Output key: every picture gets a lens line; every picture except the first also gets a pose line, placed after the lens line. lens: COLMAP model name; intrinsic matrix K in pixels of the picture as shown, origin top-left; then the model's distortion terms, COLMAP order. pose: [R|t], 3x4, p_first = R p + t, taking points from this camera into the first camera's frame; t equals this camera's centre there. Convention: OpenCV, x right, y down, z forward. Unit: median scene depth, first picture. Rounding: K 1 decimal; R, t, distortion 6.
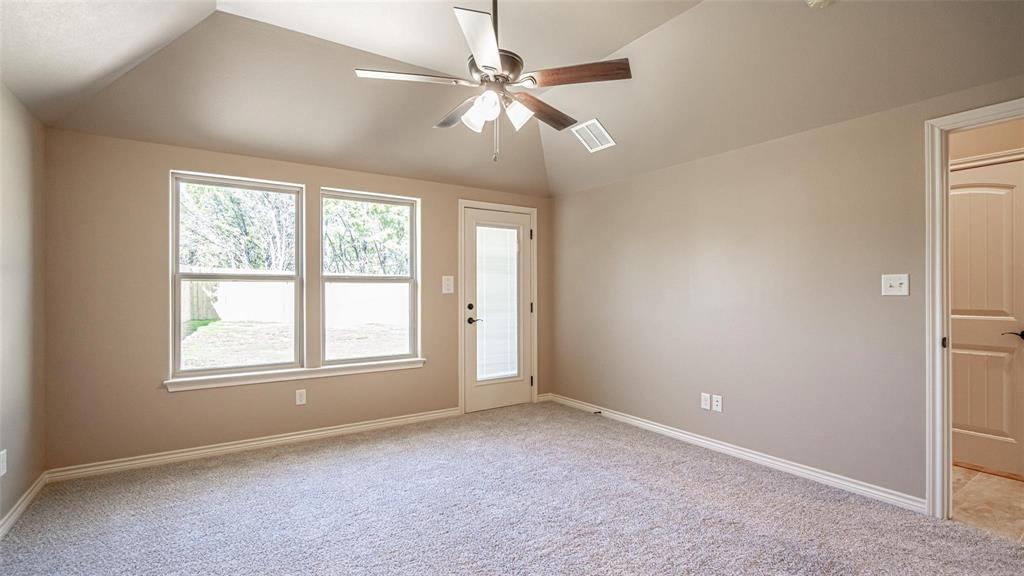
lens RADIAL K [[457.8, 0, 512.0], [0, 457.8, 288.0], [0, 0, 1]] dist [-0.000504, 0.000045]
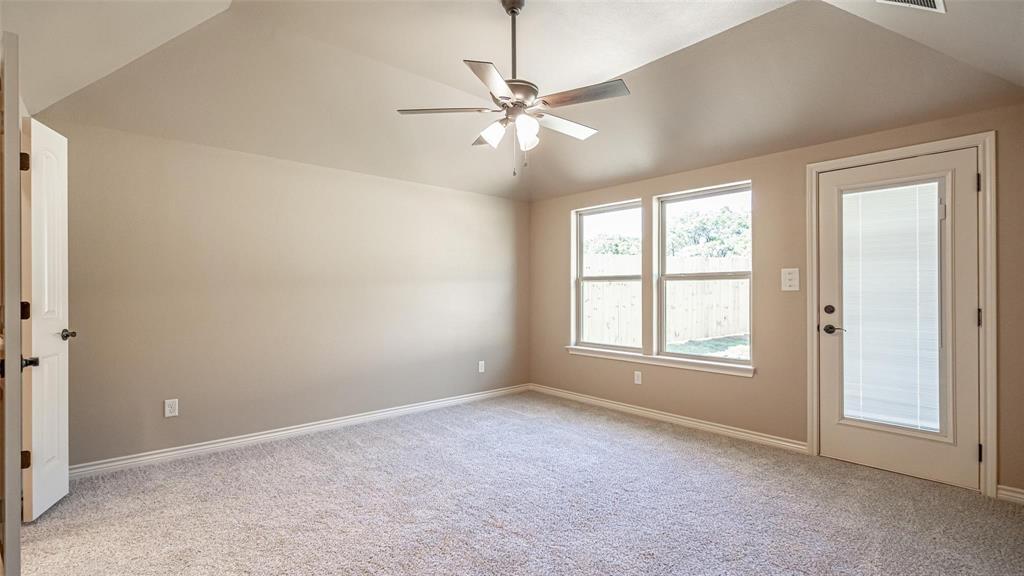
lens RADIAL K [[473.3, 0, 512.0], [0, 473.3, 288.0], [0, 0, 1]] dist [0.001718, 0.000560]
pose [[0.136695, -0.005744, -0.990597, 0.586914], [0.007418, 0.999961, -0.004774, 0.007362], [0.990585, -0.006695, 0.136732, 0.421345]]
